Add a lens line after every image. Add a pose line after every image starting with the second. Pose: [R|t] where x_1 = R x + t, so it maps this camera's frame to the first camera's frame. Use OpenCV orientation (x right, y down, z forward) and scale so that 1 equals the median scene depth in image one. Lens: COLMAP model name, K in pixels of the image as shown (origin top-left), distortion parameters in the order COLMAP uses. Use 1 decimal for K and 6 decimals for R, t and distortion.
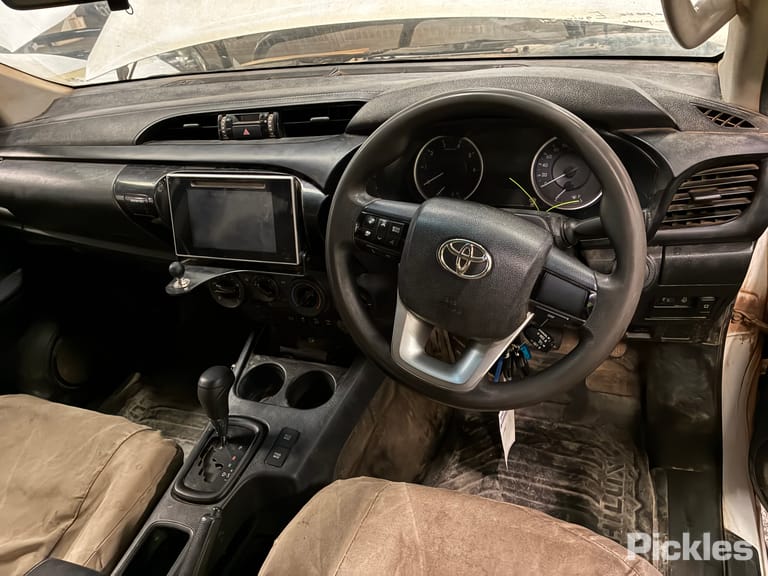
lens RADIAL K [[596.1, 0, 393.0], [0, 596.1, 288.2], [0, 0, 1]] dist [0.014736, 0.002631]
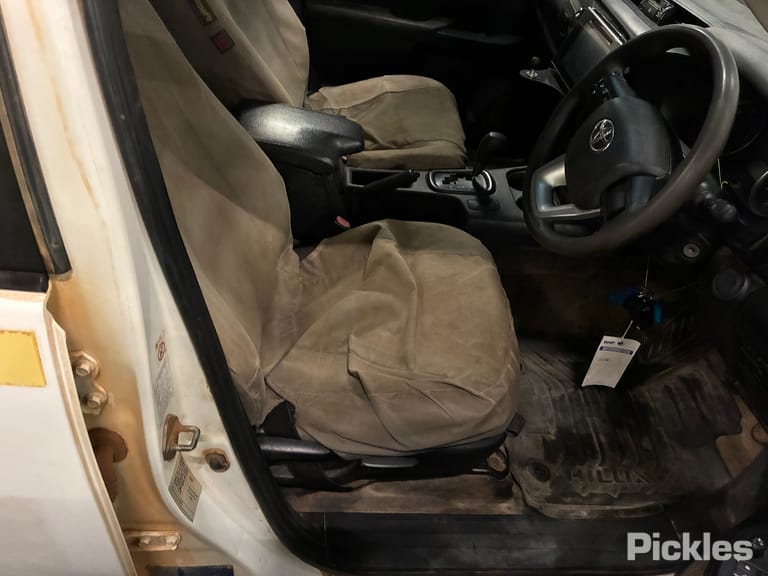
lens RADIAL K [[596.1, 0, 393.0], [0, 596.1, 288.2], [0, 0, 1]] dist [0.014736, 0.002631]
pose [[0.357987, 0.747785, -0.559162, 0.637370], [-0.665663, 0.624337, 0.408775, -0.045483], [0.654781, 0.225877, 0.721278, -0.124481]]
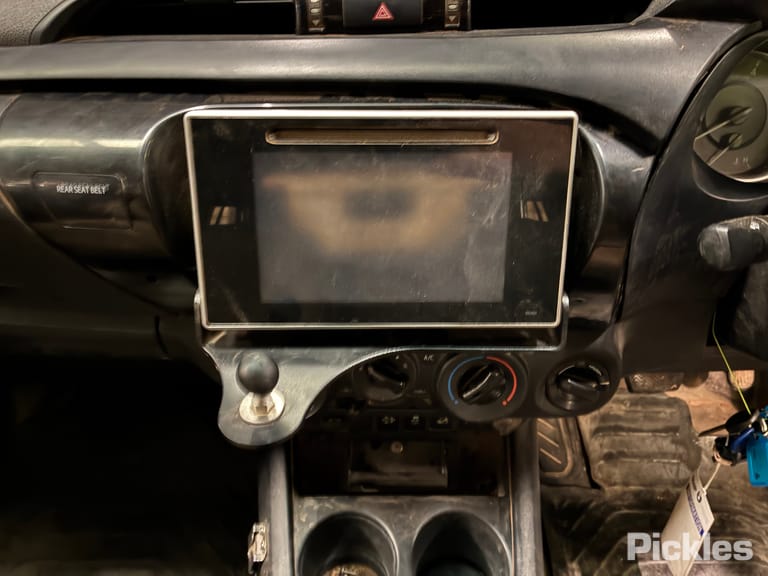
lens RADIAL K [[598.6, 0, 384.0], [0, 598.6, 288.0], [0, 0, 1]] dist [-0.001469, -0.002144]
pose [[0.927426, -0.085957, 0.363995, -0.370774], [0.087160, 0.996108, 0.013153, -0.071031], [-0.363709, 0.019527, 0.931308, 0.561255]]
